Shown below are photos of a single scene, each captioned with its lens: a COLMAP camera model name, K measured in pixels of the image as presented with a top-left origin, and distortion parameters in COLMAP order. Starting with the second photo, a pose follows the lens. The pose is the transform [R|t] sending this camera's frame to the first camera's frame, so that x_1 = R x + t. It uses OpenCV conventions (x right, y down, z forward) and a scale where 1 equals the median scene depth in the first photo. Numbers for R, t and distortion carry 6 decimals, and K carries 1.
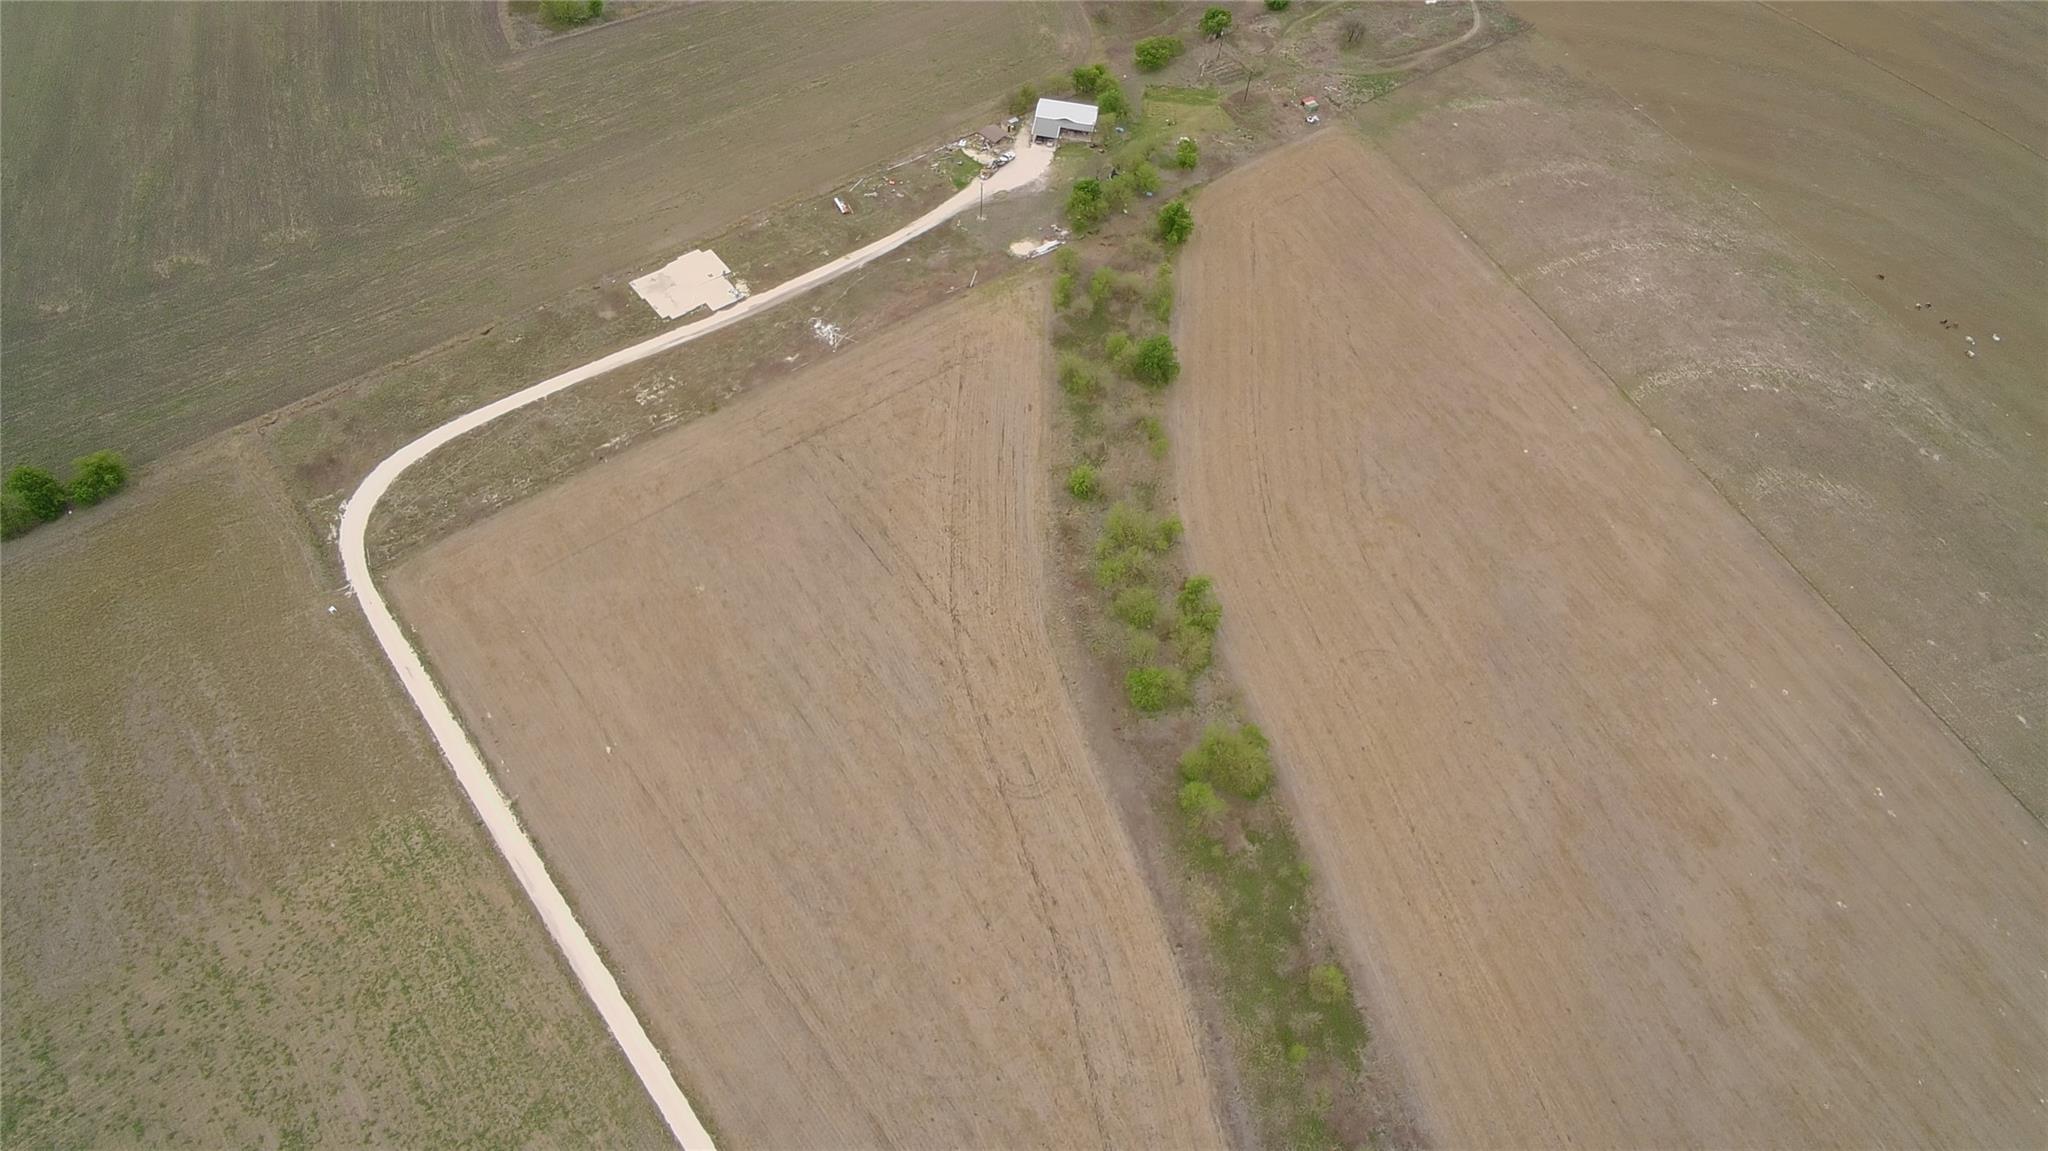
lens RADIAL K [[1243.0, 0, 1027.0], [0, 1243.0, 581.0], [0, 0, 1]] dist [-0.065139, 0.050785]
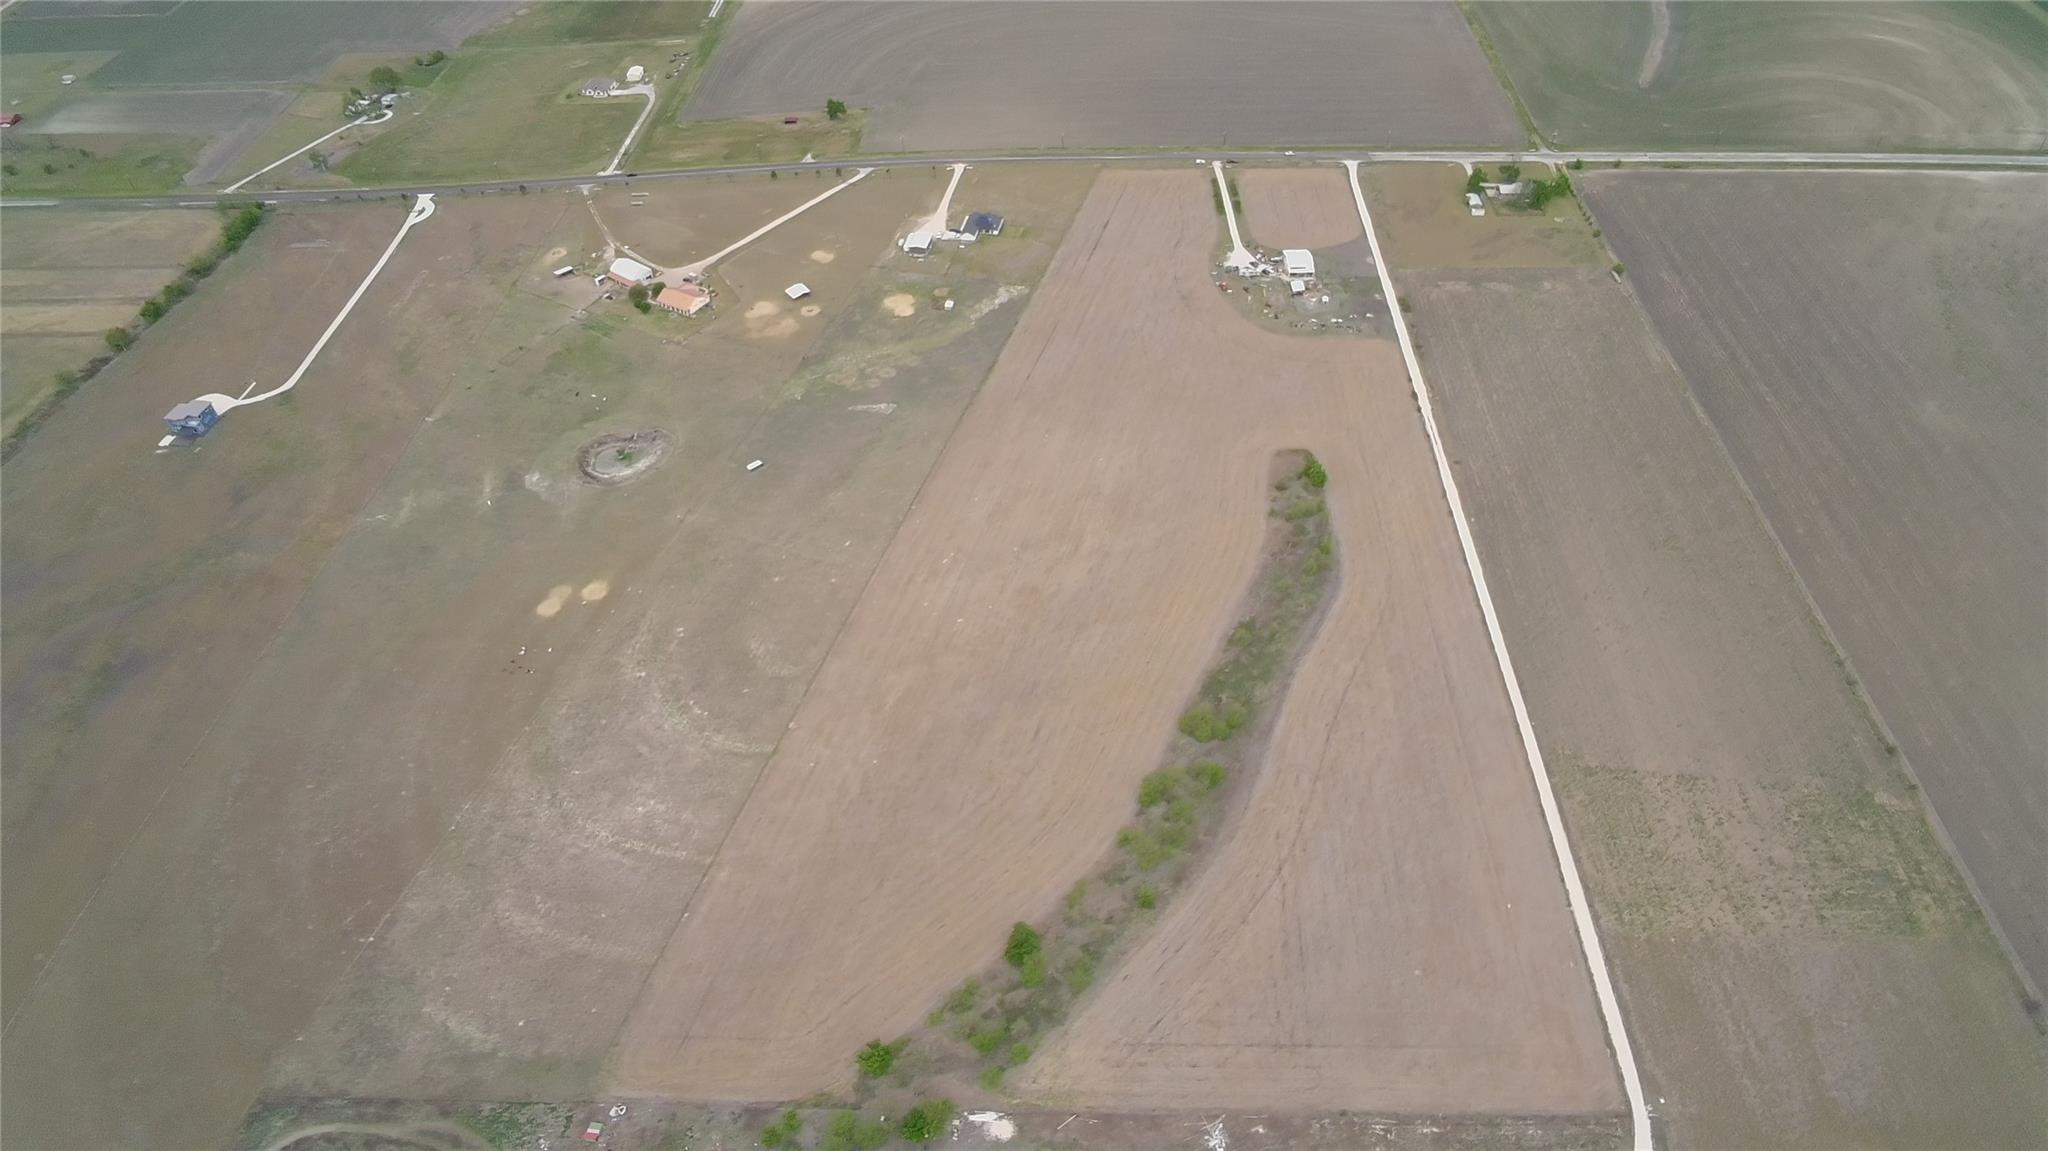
lens RADIAL K [[1258.5, 0, 1030.1], [0, 1258.5, 570.2], [0, 0, 1]] dist [-0.062968, 0.048144]
pose [[-0.755932, -0.483105, 0.441788, -0.308553], [0.518376, -0.029573, 0.854641, -1.361309], [-0.399816, 0.875063, 0.272785, 0.324982]]
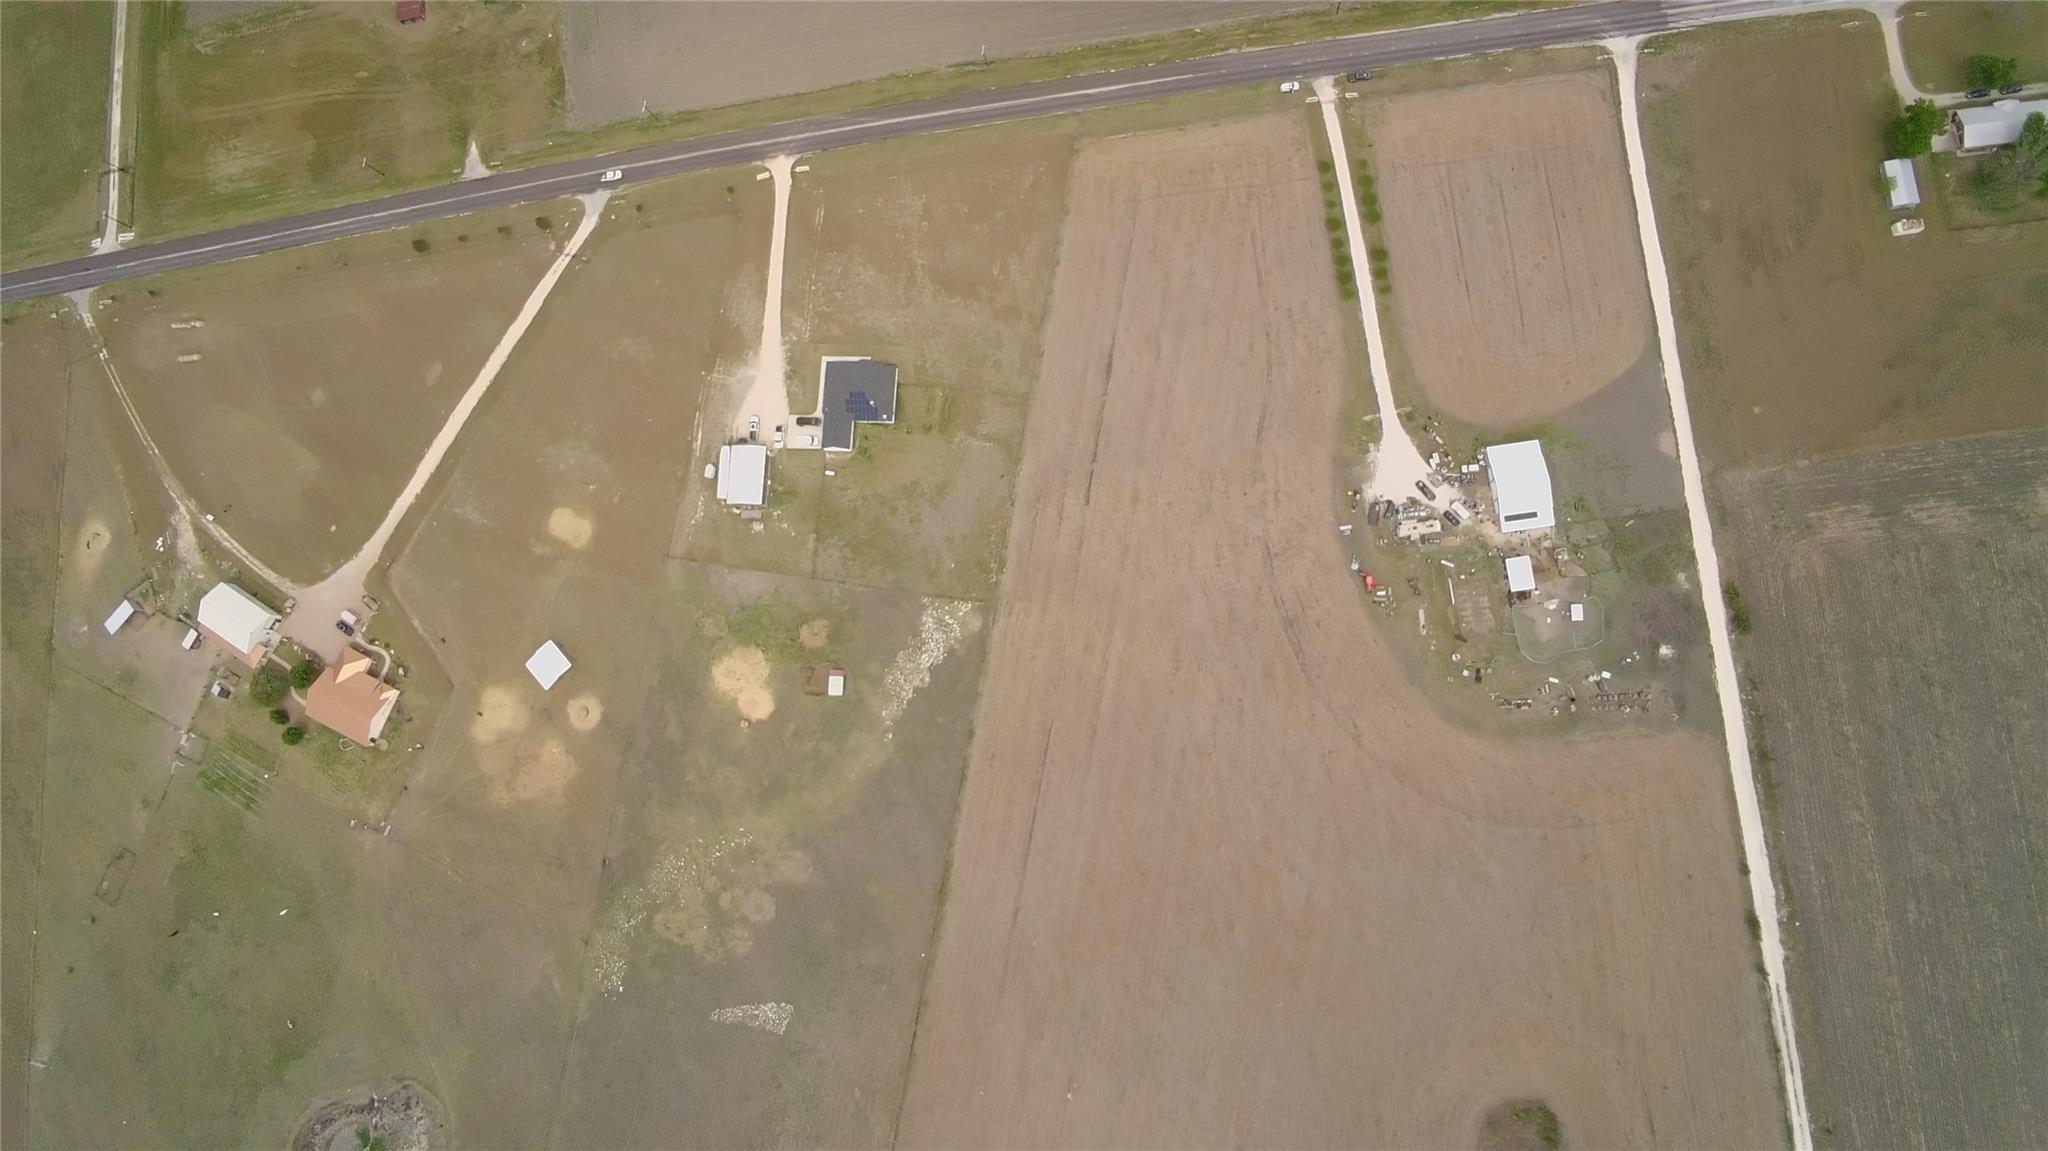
lens RADIAL K [[1258.5, 0, 1030.1], [0, 1258.5, 570.2], [0, 0, 1]] dist [-0.062968, 0.048144]
pose [[-0.830621, -0.543989, 0.118936, 0.836811], [0.486272, -0.604550, 0.630919, -0.035296], [-0.271310, 0.581889, 0.766678, -0.457725]]
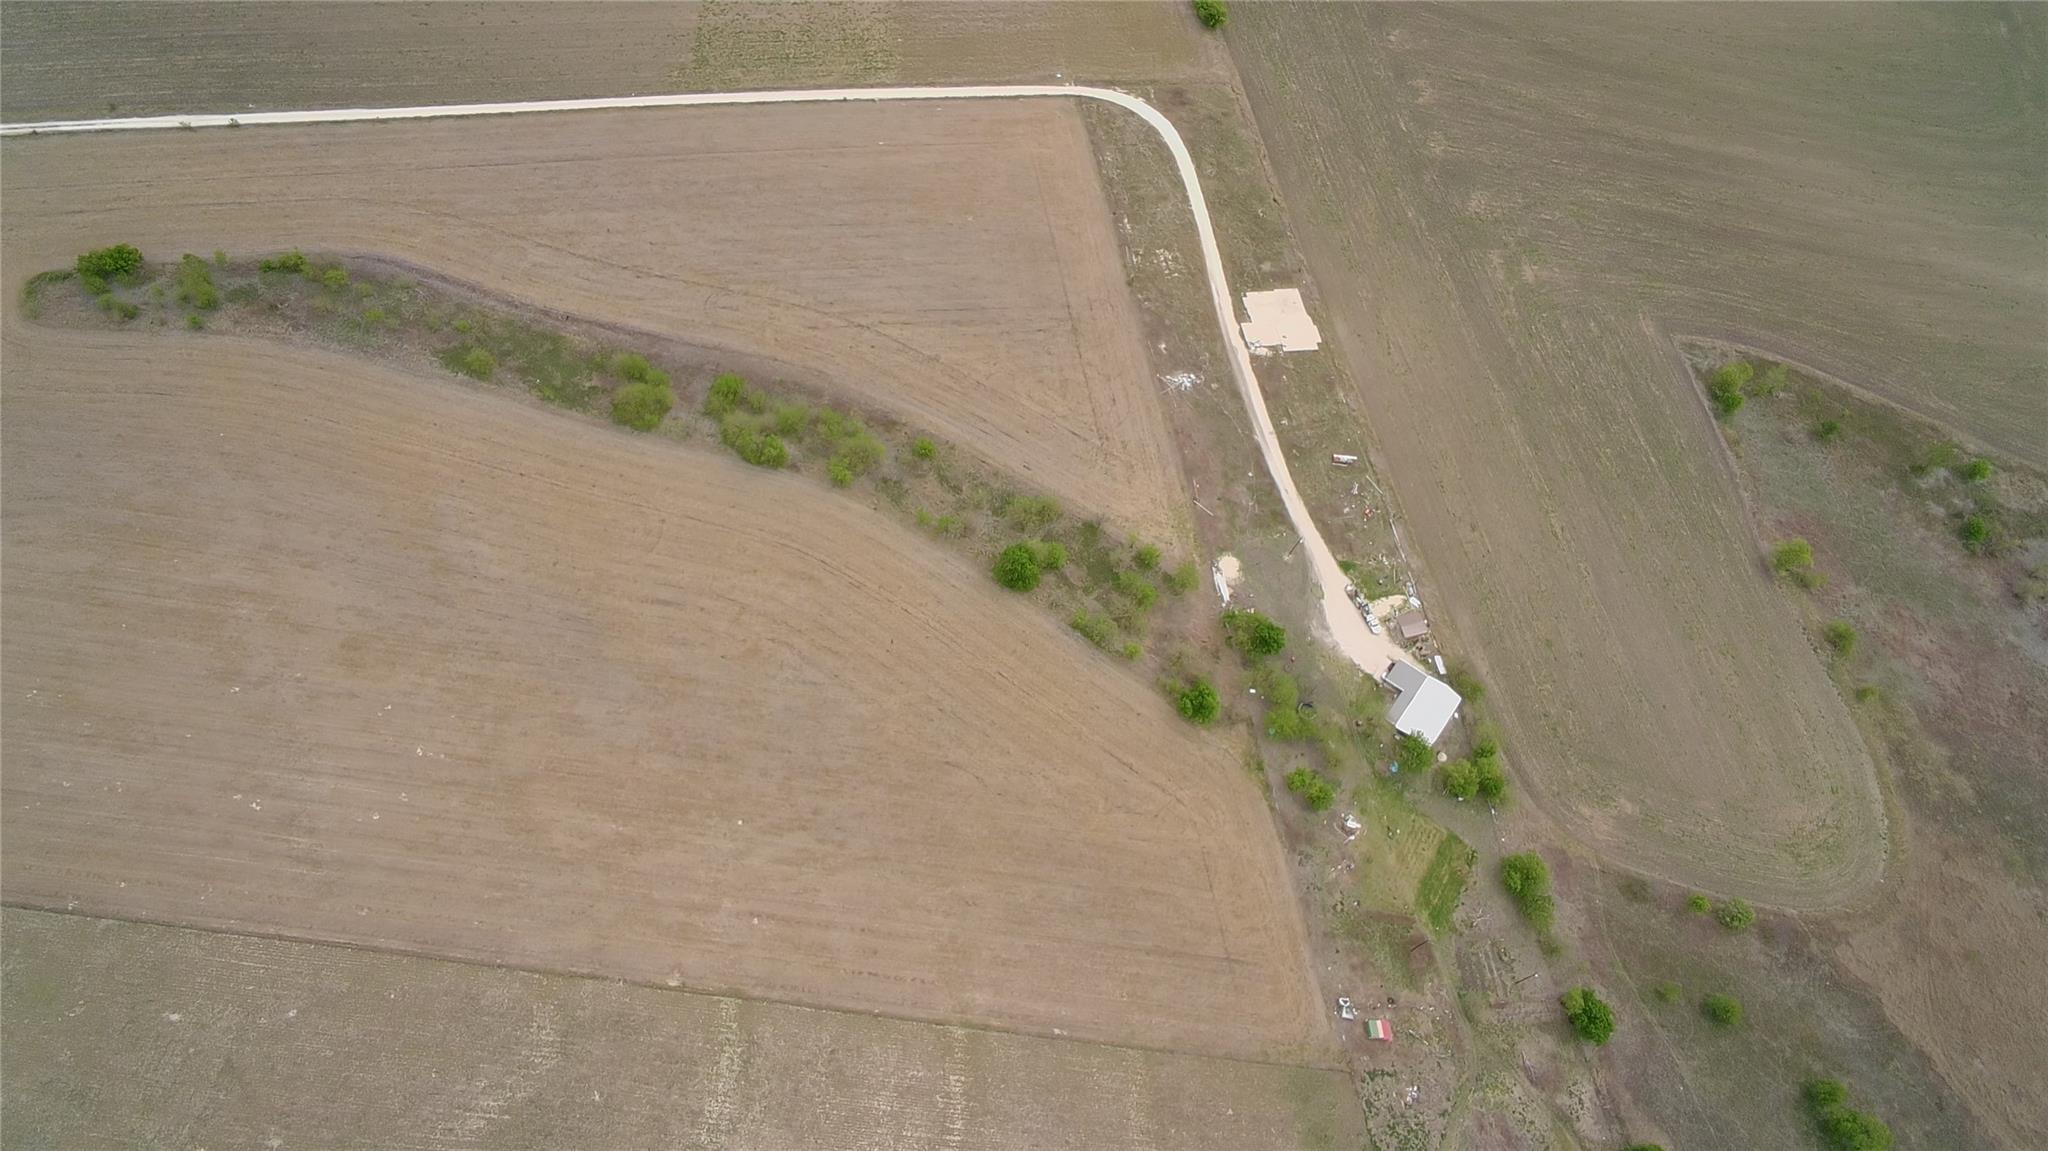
lens RADIAL K [[1243.0, 0, 1027.0], [0, 1243.0, 581.0], [0, 0, 1]] dist [-0.065139, 0.050785]
pose [[-0.471300, 0.708292, -0.525547, 0.696292], [-0.783212, -0.062124, 0.618644, -0.880026], [0.405531, 0.703181, 0.584021, 0.437758]]
